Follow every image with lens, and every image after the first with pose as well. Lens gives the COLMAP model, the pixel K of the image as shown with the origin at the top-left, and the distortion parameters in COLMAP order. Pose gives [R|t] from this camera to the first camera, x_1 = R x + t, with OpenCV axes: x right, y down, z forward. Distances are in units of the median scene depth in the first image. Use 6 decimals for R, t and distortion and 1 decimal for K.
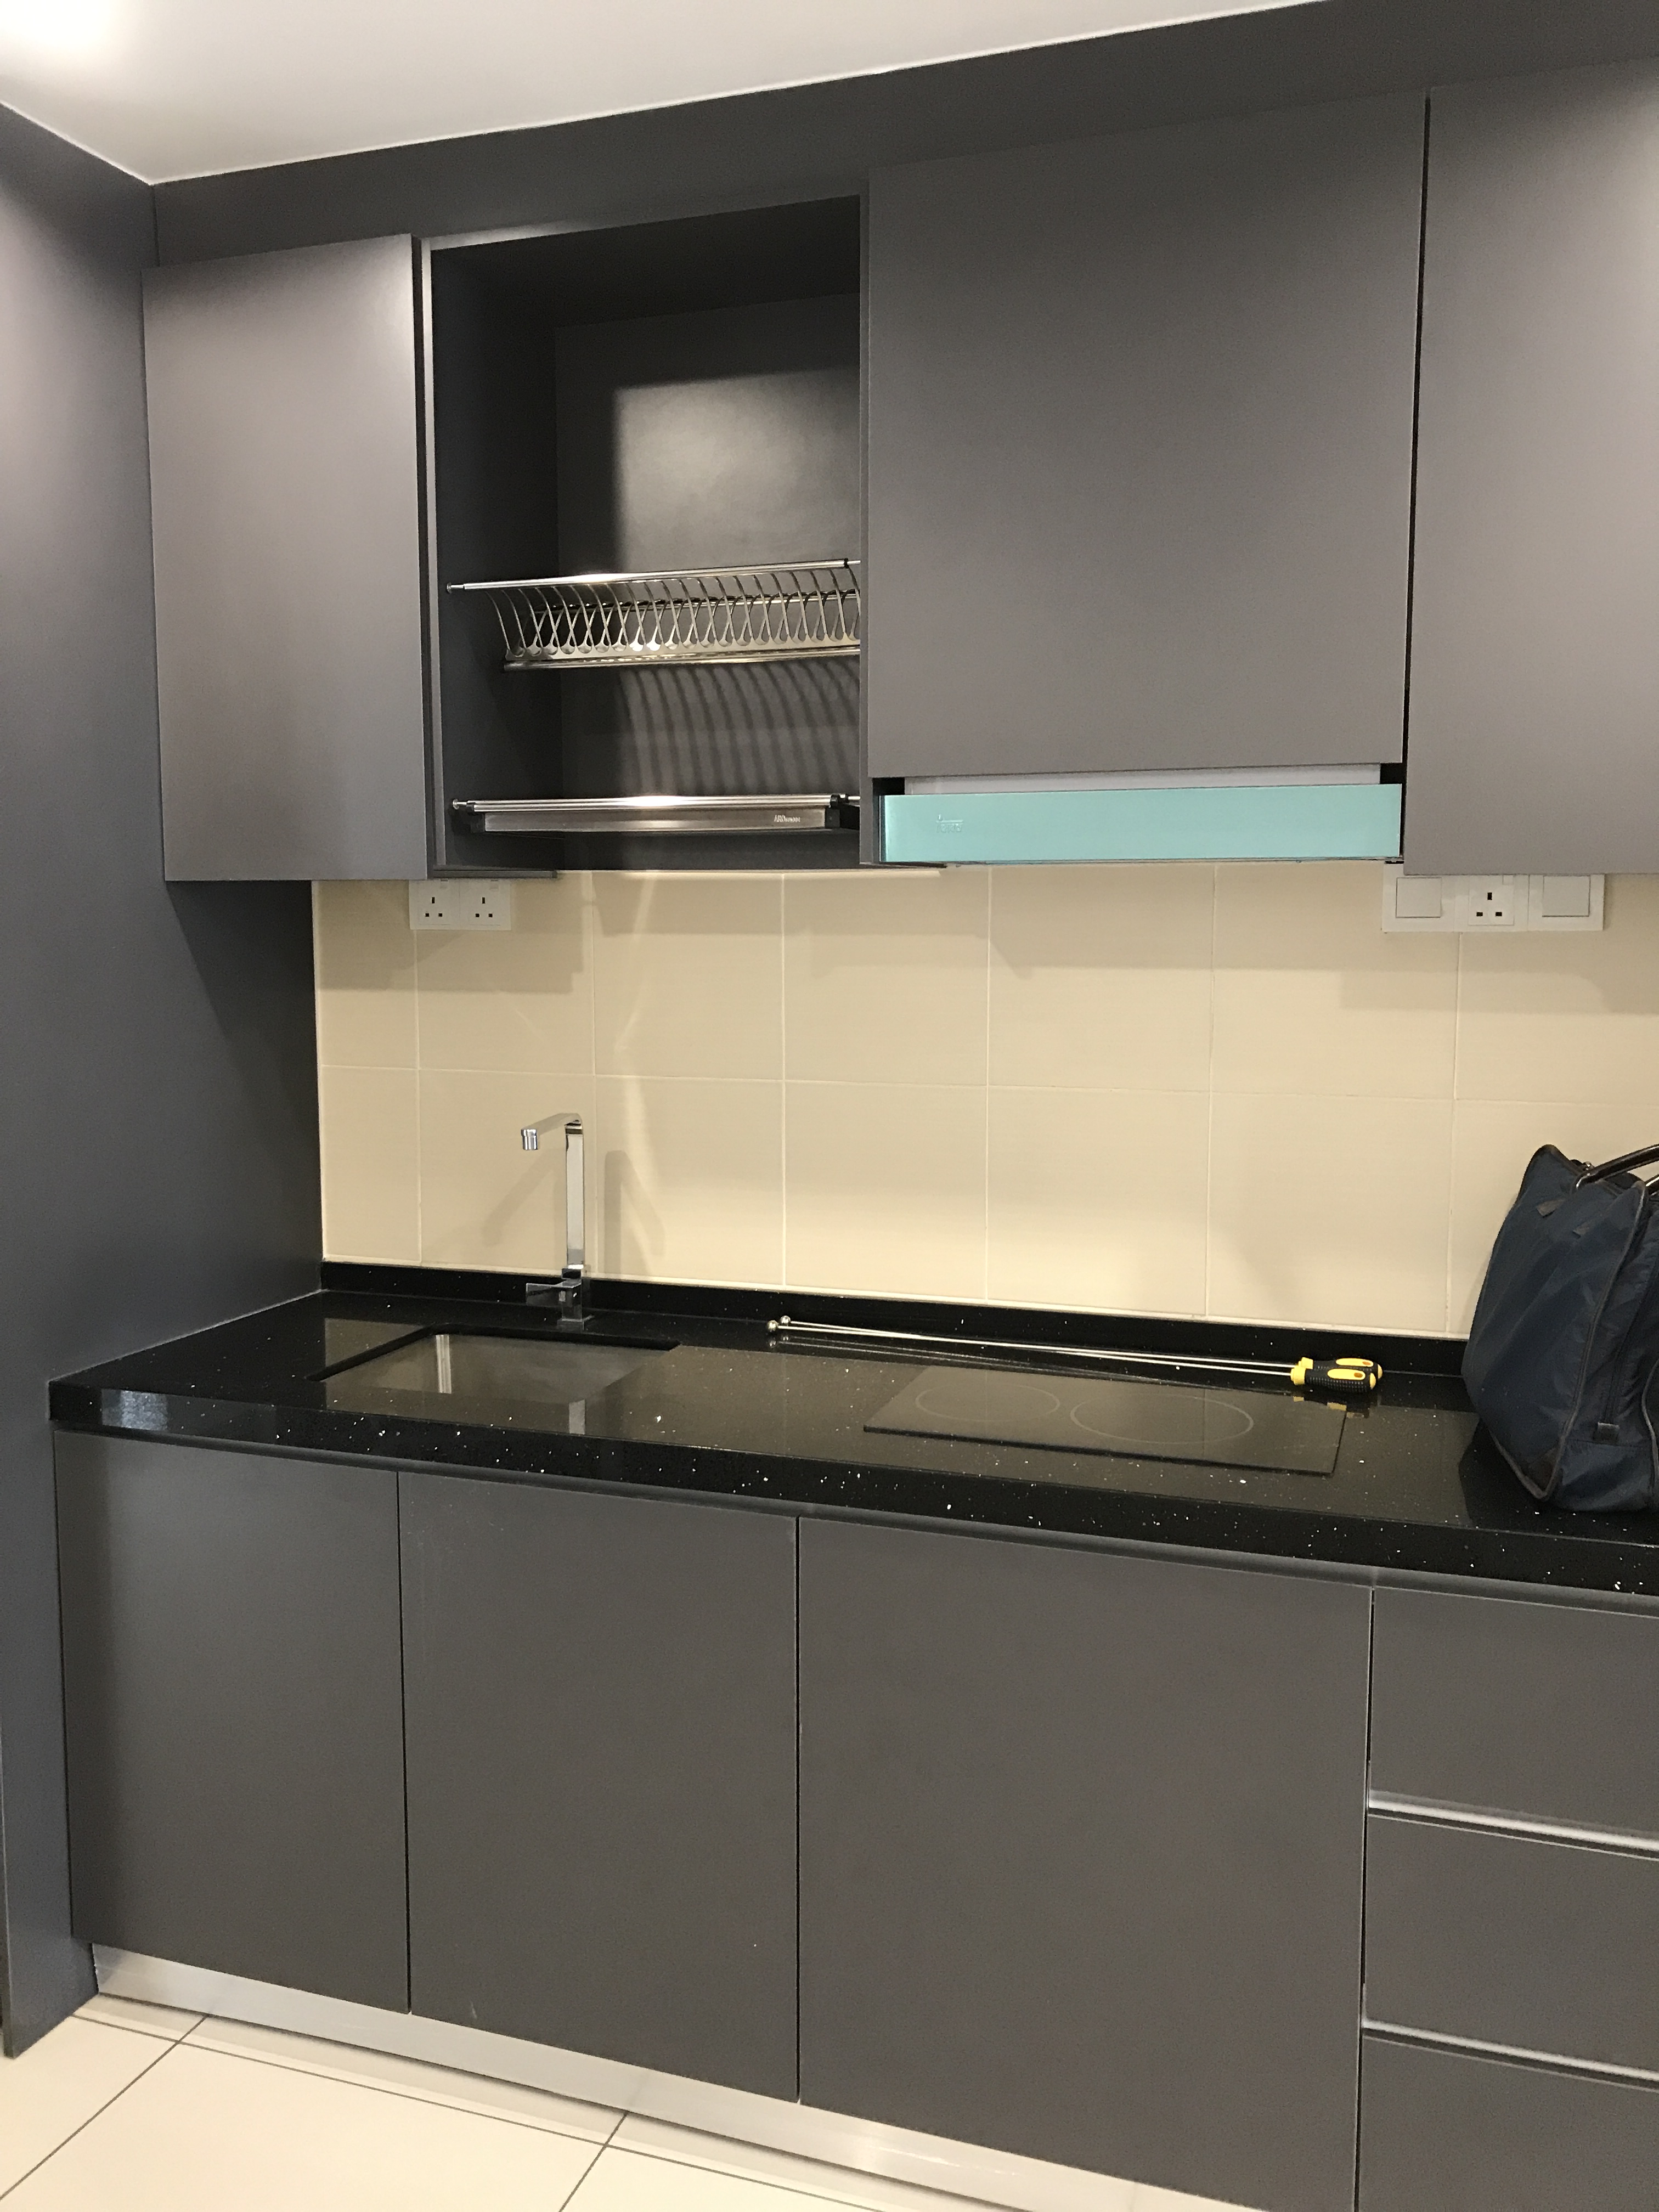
lens RADIAL K [[1824.8, 0, 845.1], [0, 1824.8, 1091.5], [0, 0, 1]] dist [0.026822, -0.023476]
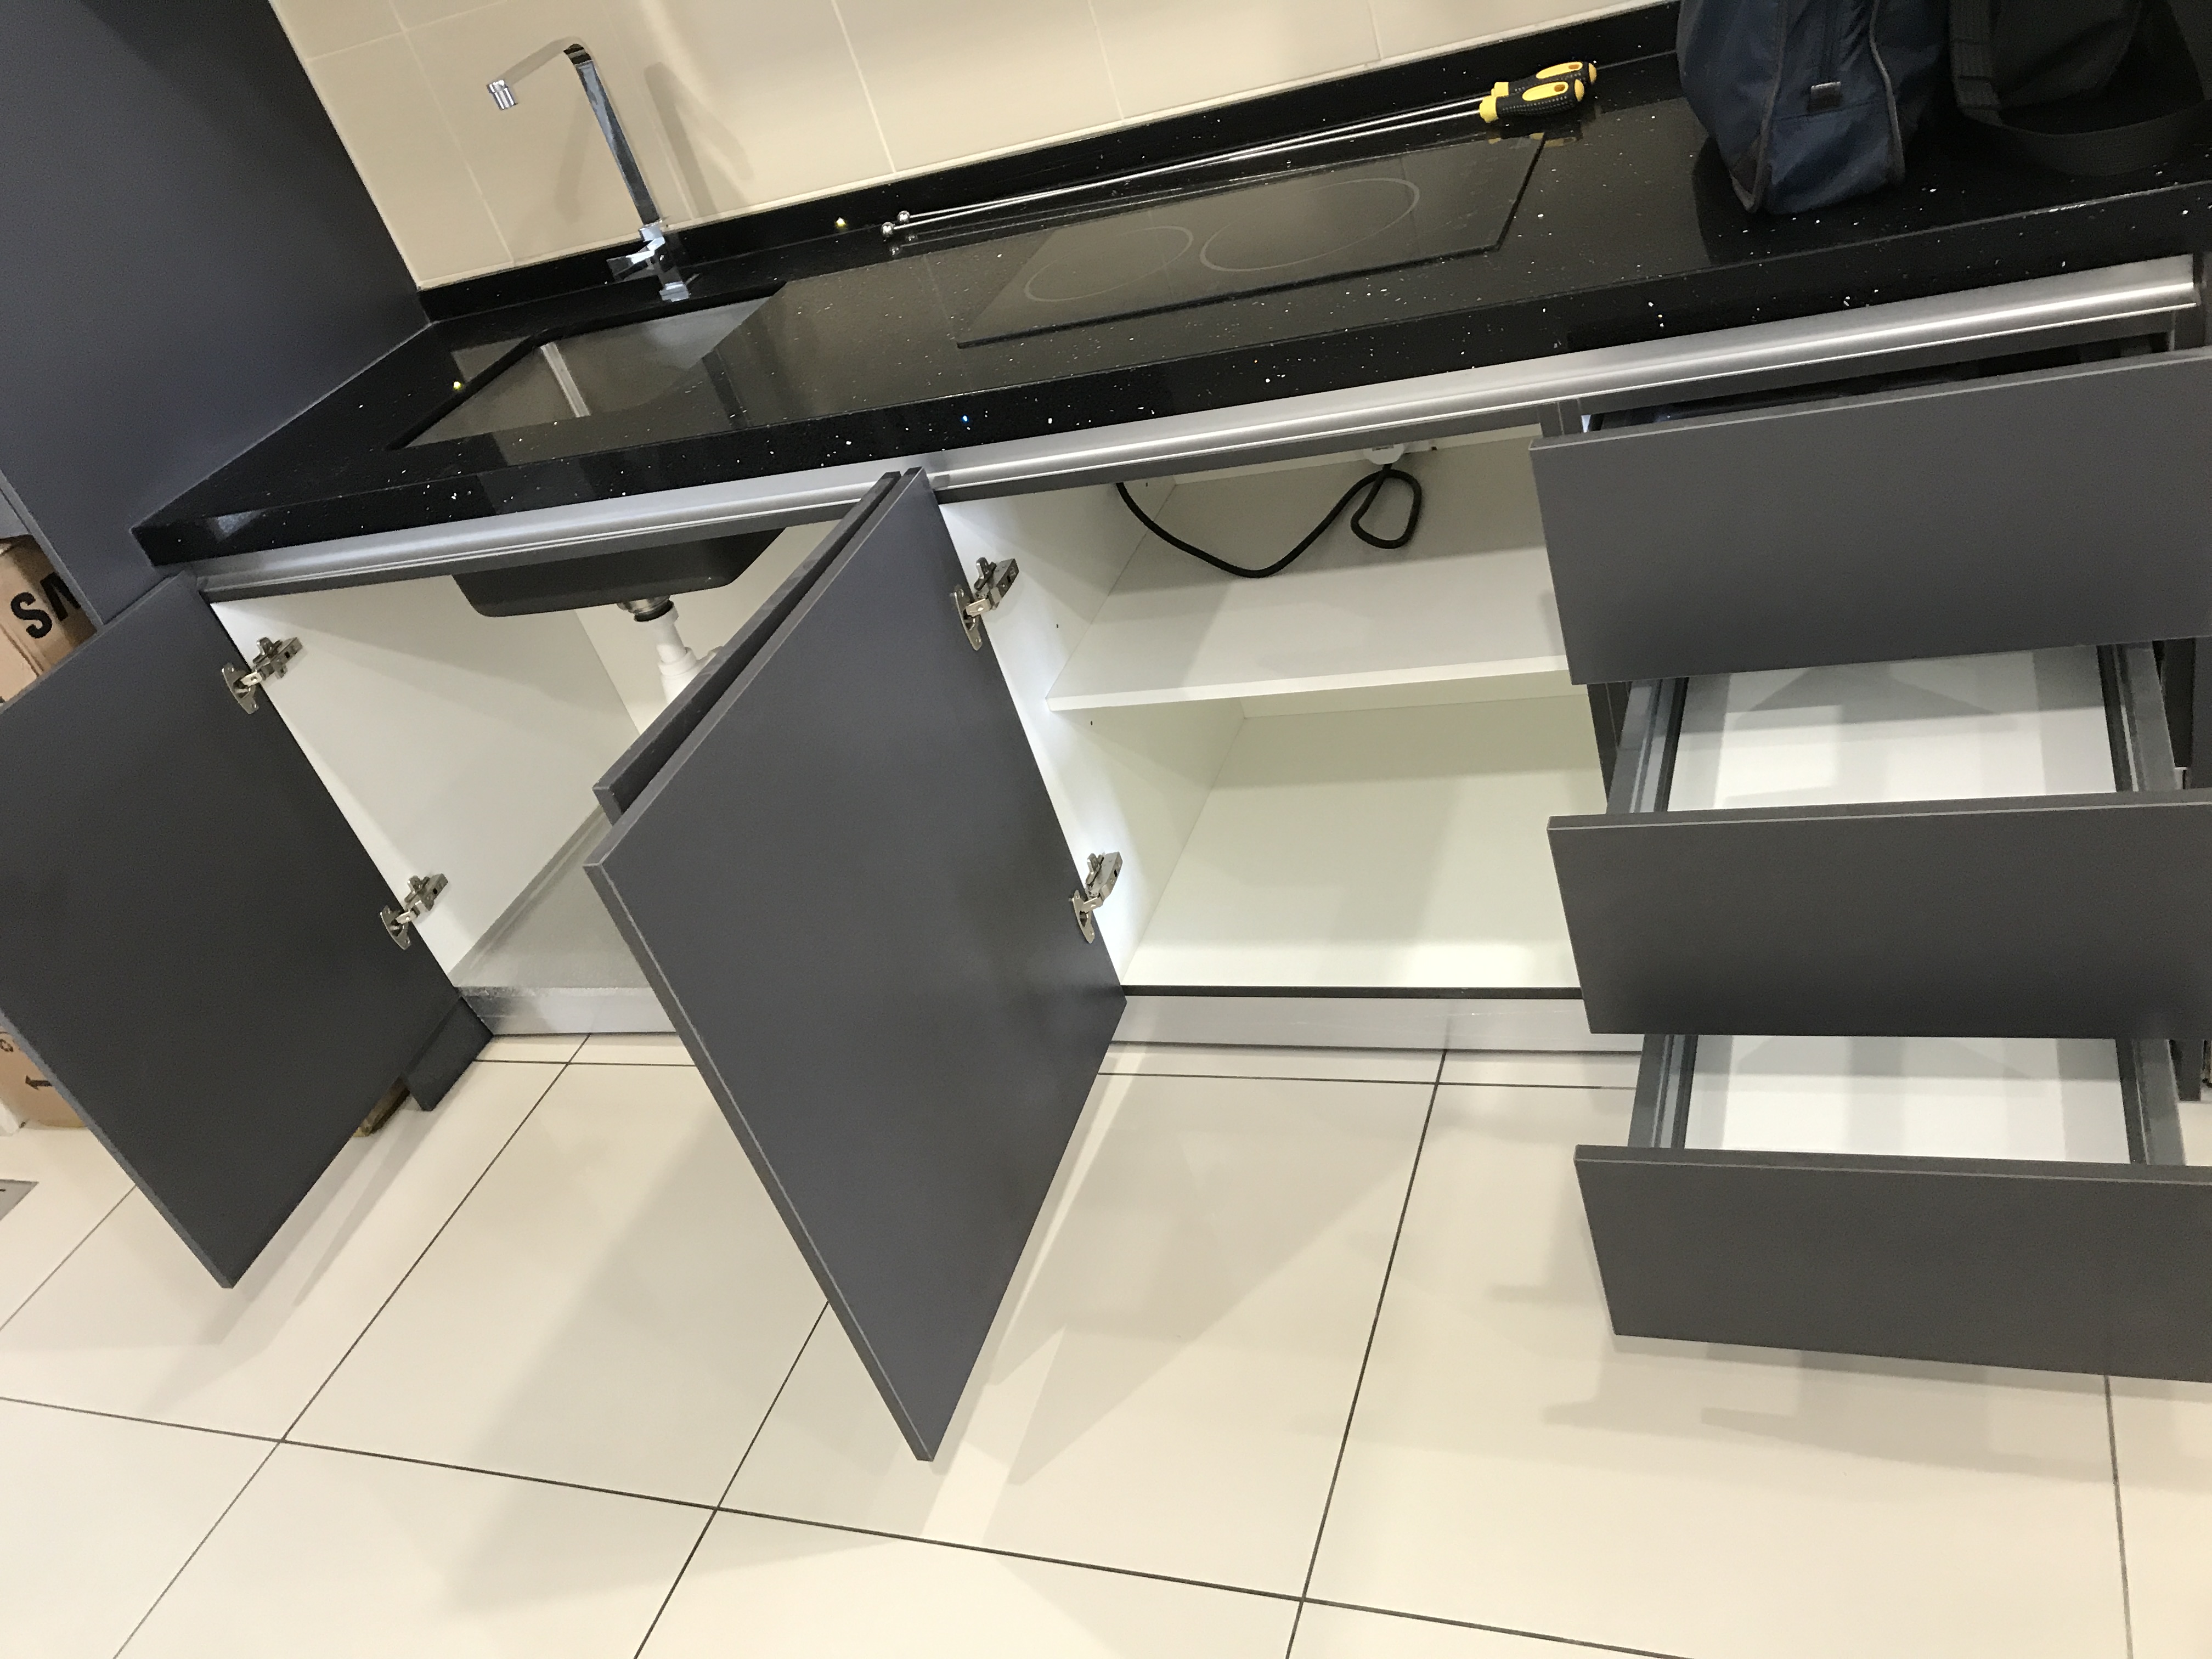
lens RADIAL K [[1824.8, 0, 1092.8], [0, 1824.8, 810.4], [0, 0, 1]] dist [0.026822, -0.023476]
pose [[0.955107, -0.234001, -0.181697, 0.147566], [0.291702, 0.849956, 0.438730, 0.015019], [0.051771, -0.472036, 0.880058, 0.146211]]
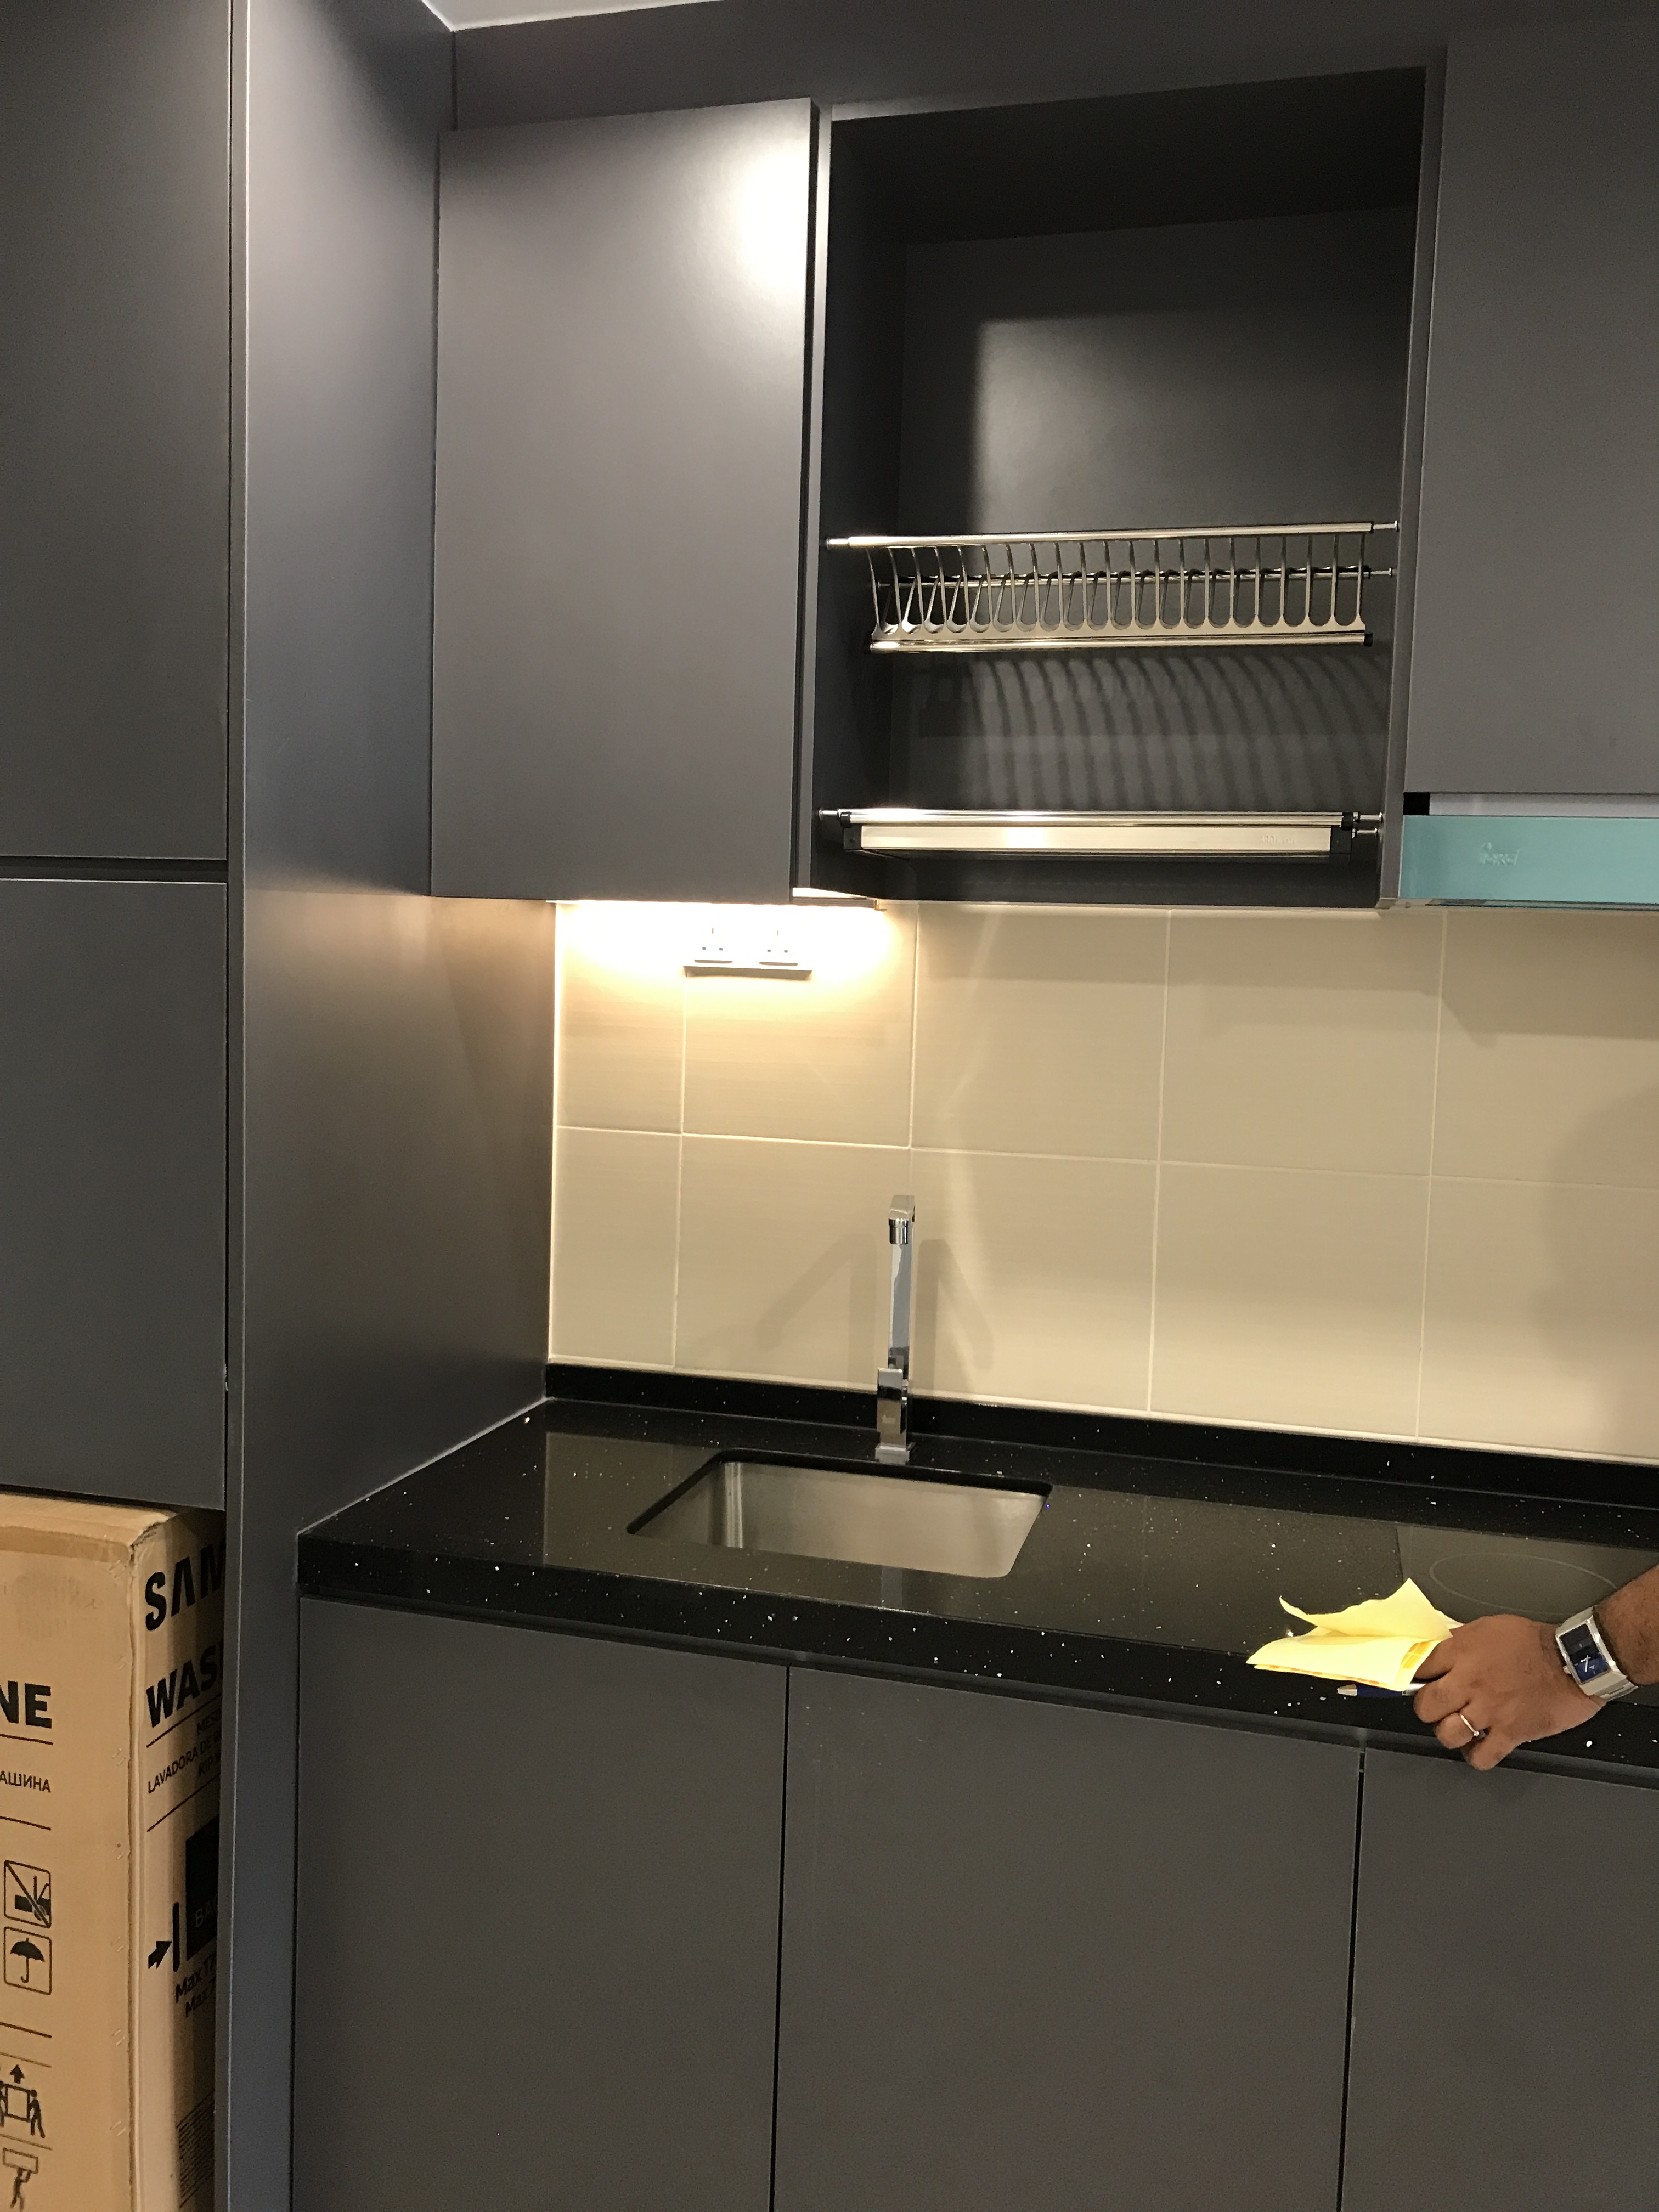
lens RADIAL K [[1824.8, 0, 821.7], [0, 1824.8, 1092.1], [0, 0, 1]] dist [0.026822, -0.023476]
pose [[0.998173, 0.024090, 0.055417, -0.247889], [-0.022800, 0.999457, -0.023779, -0.015043], [-0.055959, 0.022472, 0.998180, 0.197346]]
